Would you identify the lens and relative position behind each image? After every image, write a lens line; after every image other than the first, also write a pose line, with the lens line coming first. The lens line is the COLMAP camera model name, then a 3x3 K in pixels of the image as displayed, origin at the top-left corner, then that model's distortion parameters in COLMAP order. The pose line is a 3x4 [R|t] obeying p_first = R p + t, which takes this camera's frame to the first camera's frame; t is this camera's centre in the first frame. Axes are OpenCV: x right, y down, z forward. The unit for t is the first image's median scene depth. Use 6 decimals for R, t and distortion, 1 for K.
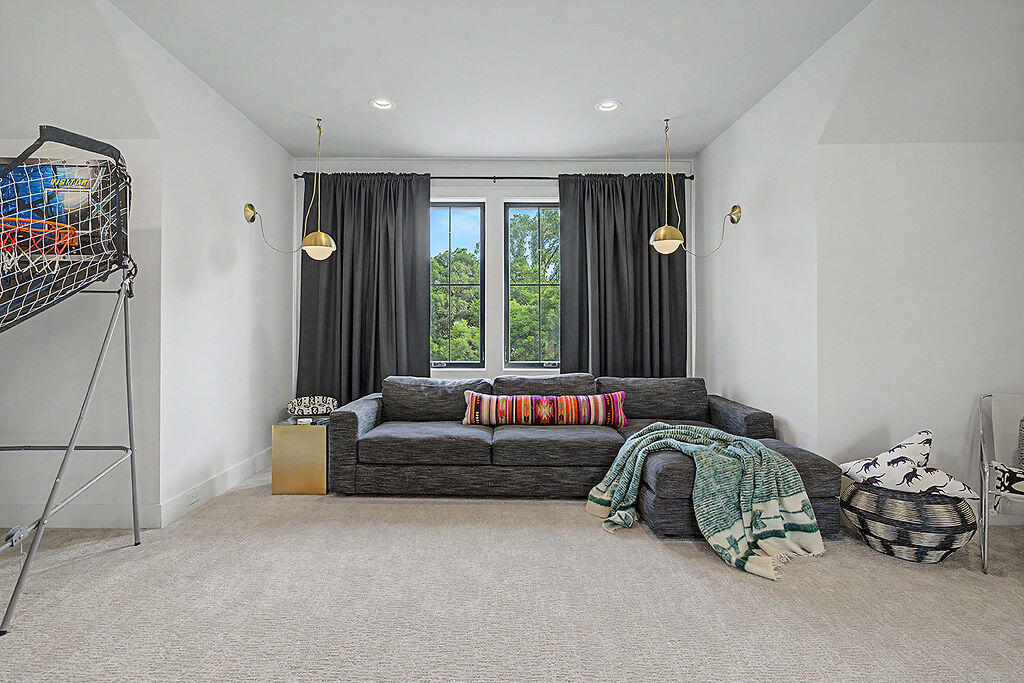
lens RADIAL K [[504.7, 0, 509.8], [0, 504.7, 329.5], [0, 0, 1]] dist [-0.003801, -0.000189]
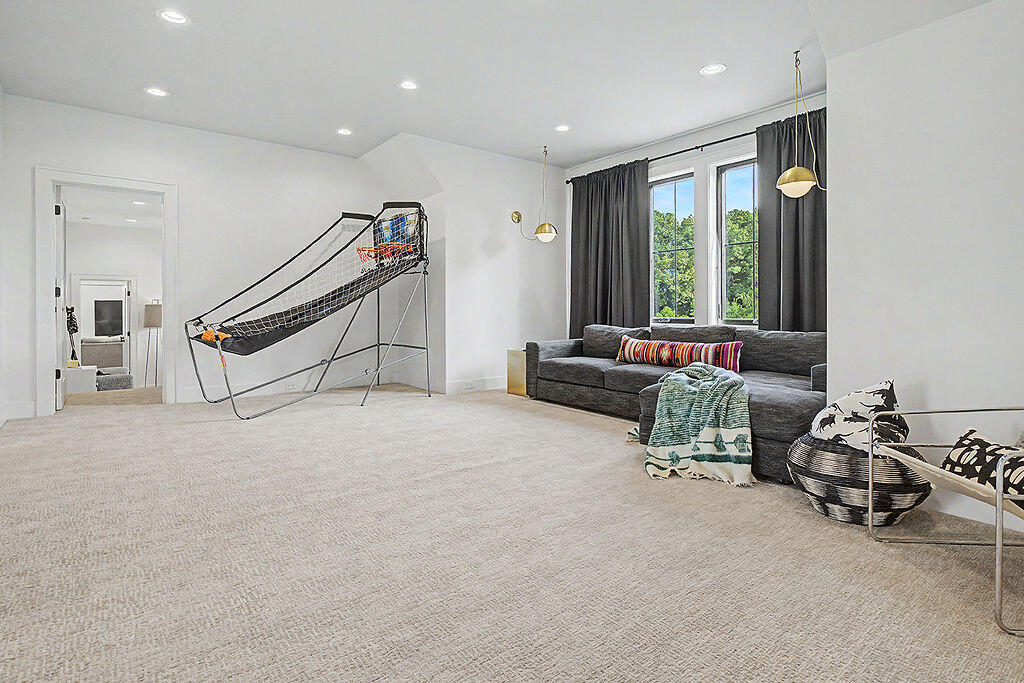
lens RADIAL K [[521.4, 0, 509.5], [0, 521.4, 309.9], [0, 0, 1]] dist [-0.000243, 0.000166]
pose [[0.614476, -0.005333, -0.788918, 0.791453], [0.010687, 0.999942, 0.001564, 0.055441], [0.788863, -0.009392, 0.614497, -0.014675]]
